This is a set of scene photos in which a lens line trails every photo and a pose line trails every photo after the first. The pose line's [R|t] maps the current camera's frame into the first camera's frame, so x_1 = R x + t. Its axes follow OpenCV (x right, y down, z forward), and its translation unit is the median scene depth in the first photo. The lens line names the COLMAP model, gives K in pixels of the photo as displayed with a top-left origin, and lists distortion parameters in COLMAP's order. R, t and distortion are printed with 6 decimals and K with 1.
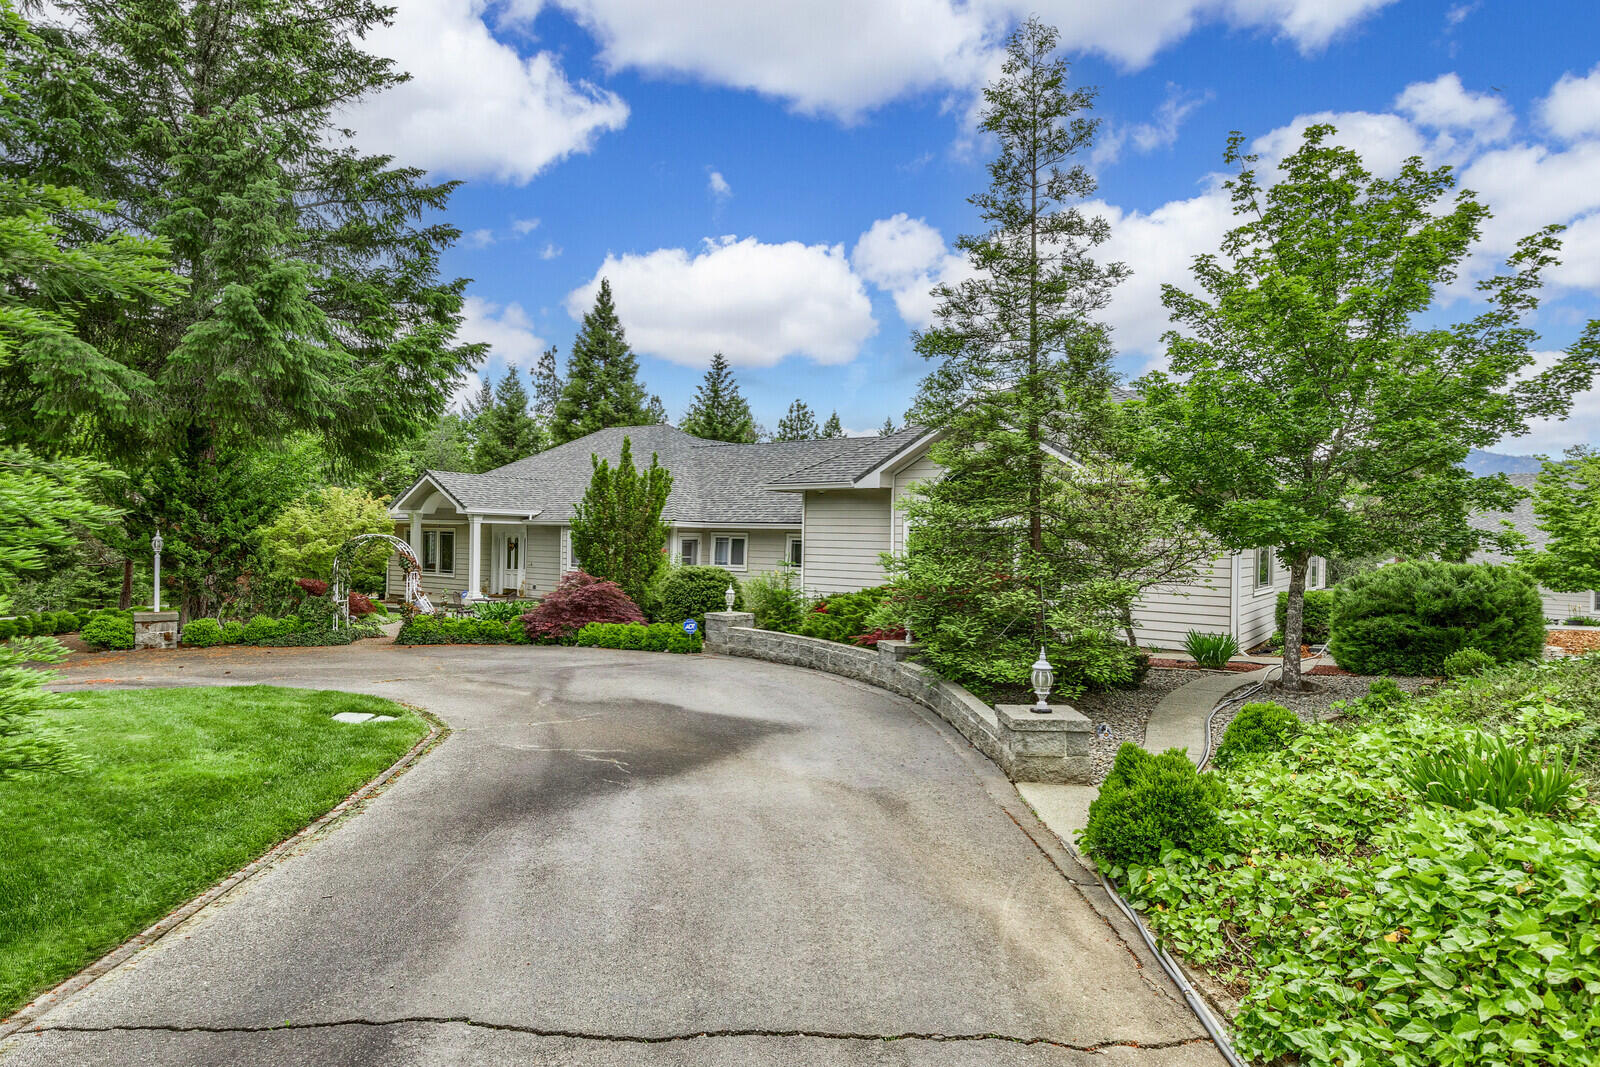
lens RADIAL K [[896.7, 0, 800.0], [0, 896.7, 533.5], [0, 0, 1]] dist [0.018501, -0.000800]
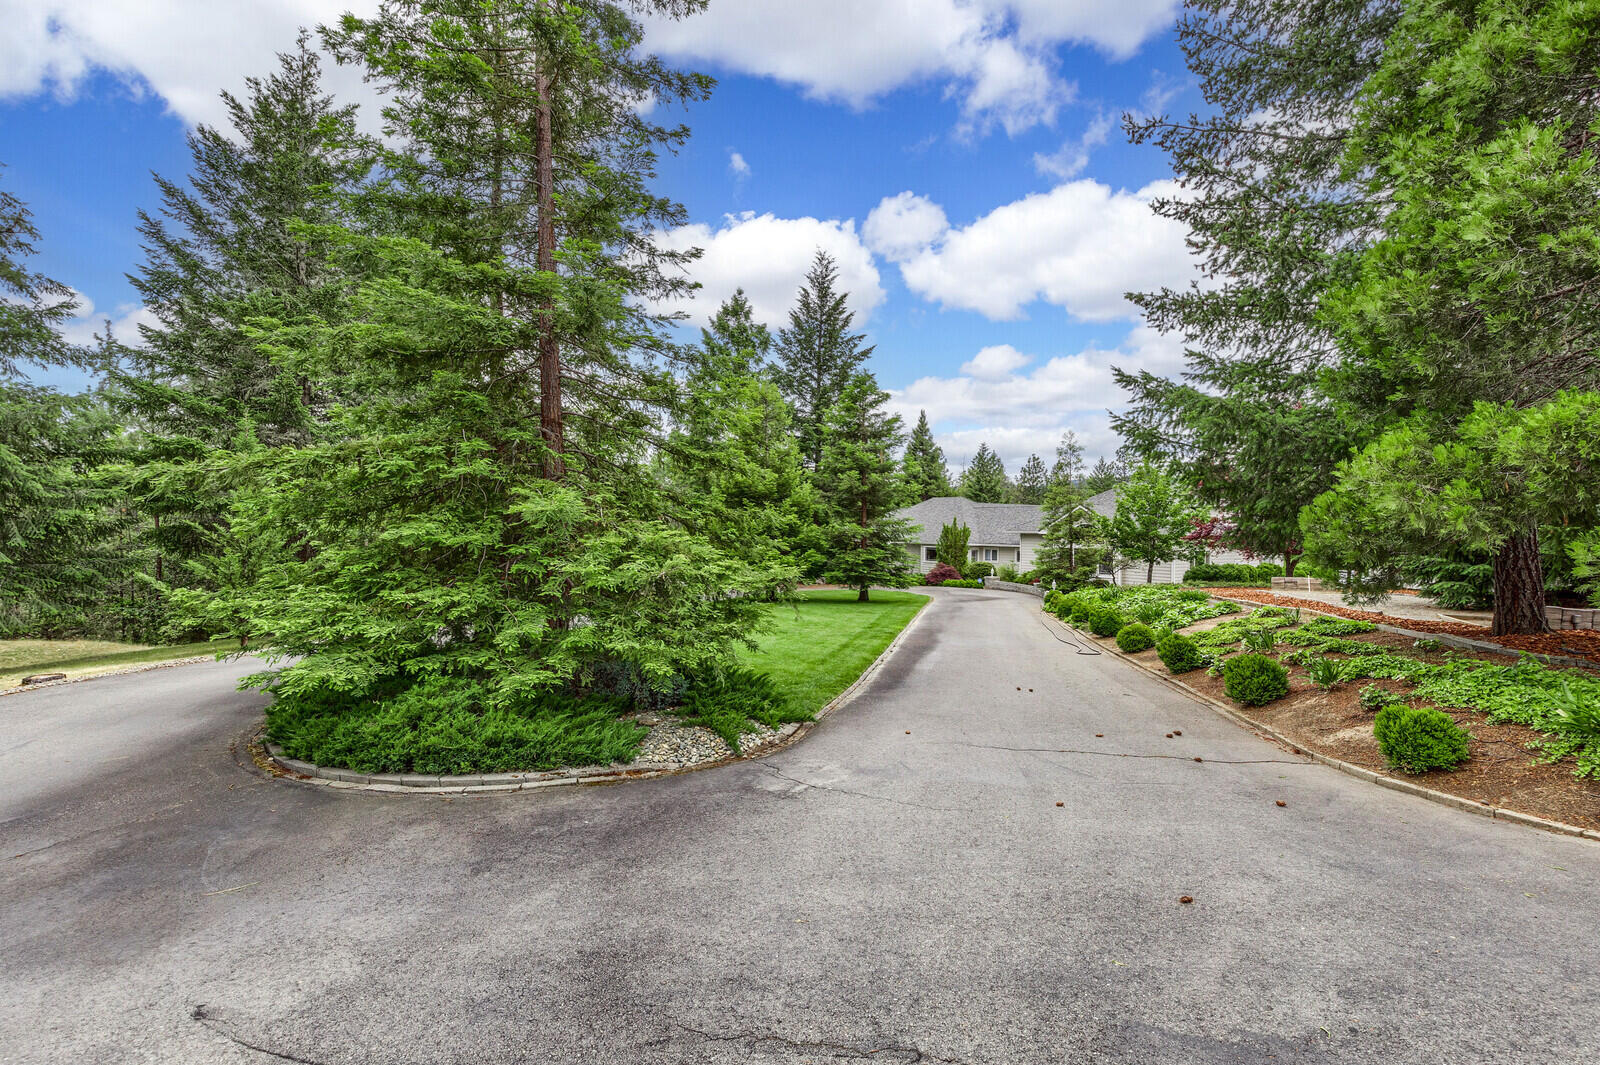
lens RADIAL K [[713.1, 0, 800.0], [0, 713.1, 532.5], [0, 0, 1]] dist [0.000265, 0.000041]
pose [[0.944725, -0.000499, -0.327862, 0.070399], [0.001475, 0.999995, 0.002728, -0.050124], [0.327859, -0.003061, 0.944722, -1.061598]]
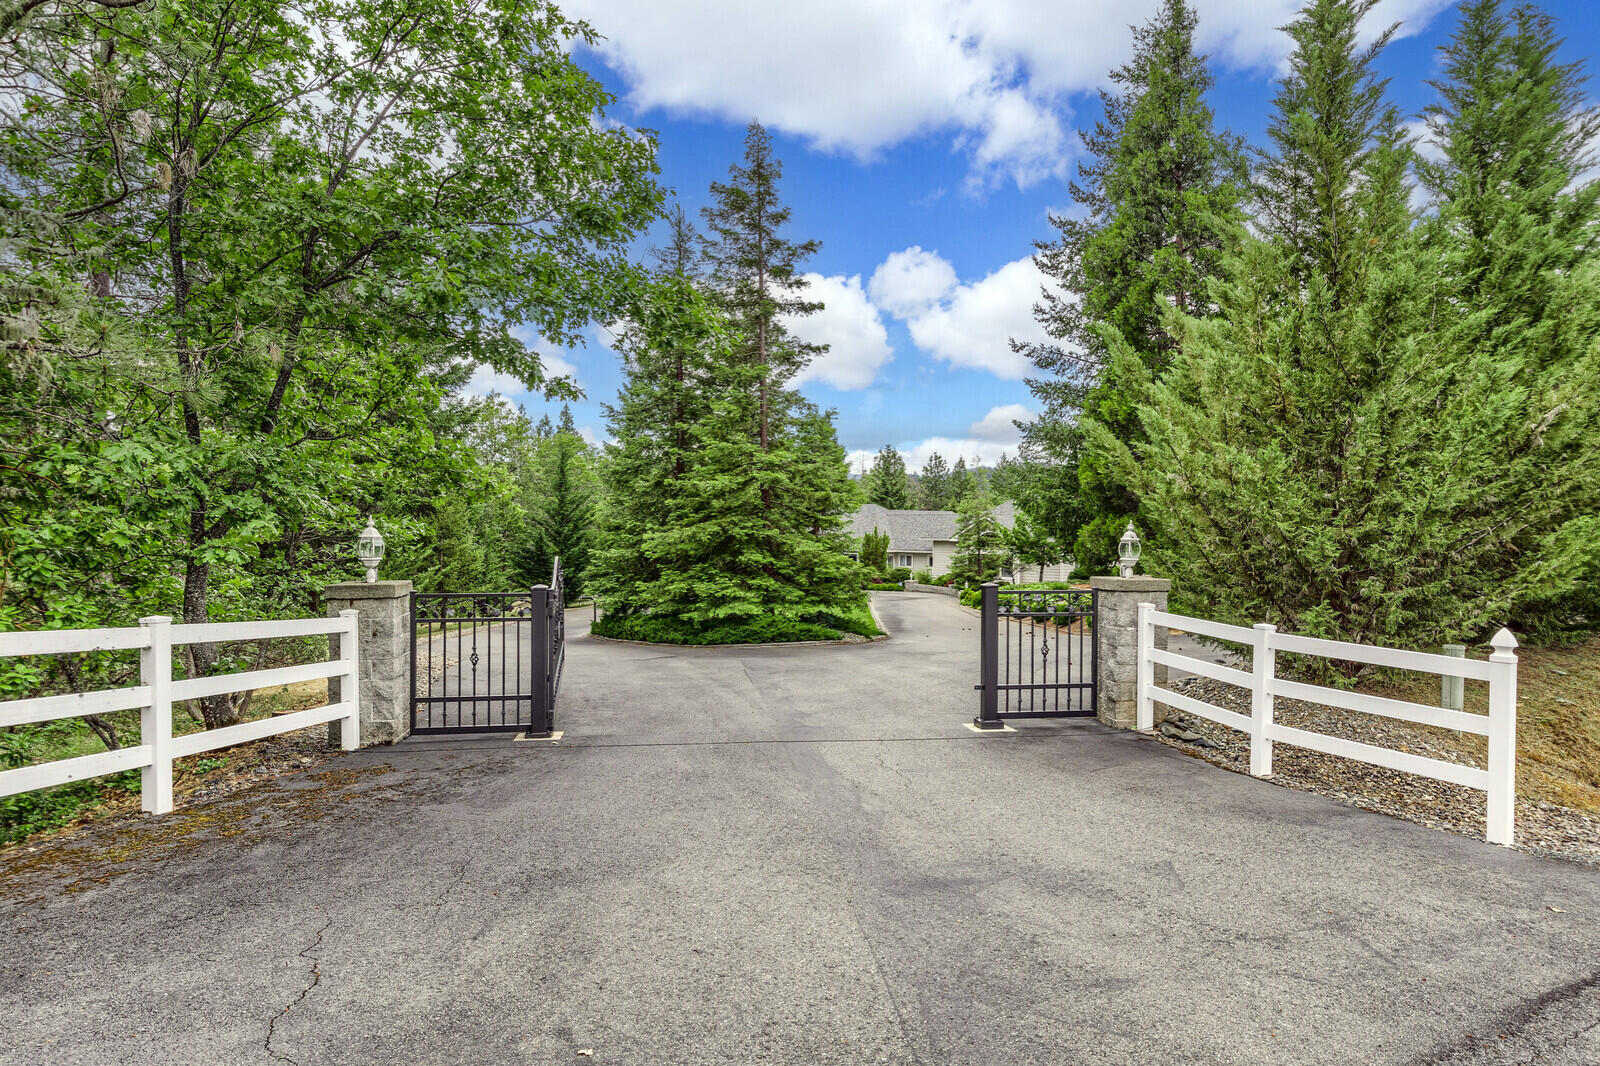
lens RADIAL K [[896.7, 0, 800.0], [0, 896.7, 533.0], [0, 0, 1]] dist [0.018501, -0.000800]
pose [[0.987463, -0.009757, -0.157549, 0.031840], [0.010554, 0.999935, 0.004223, -0.078296], [0.157498, -0.005833, 0.987502, -1.702239]]
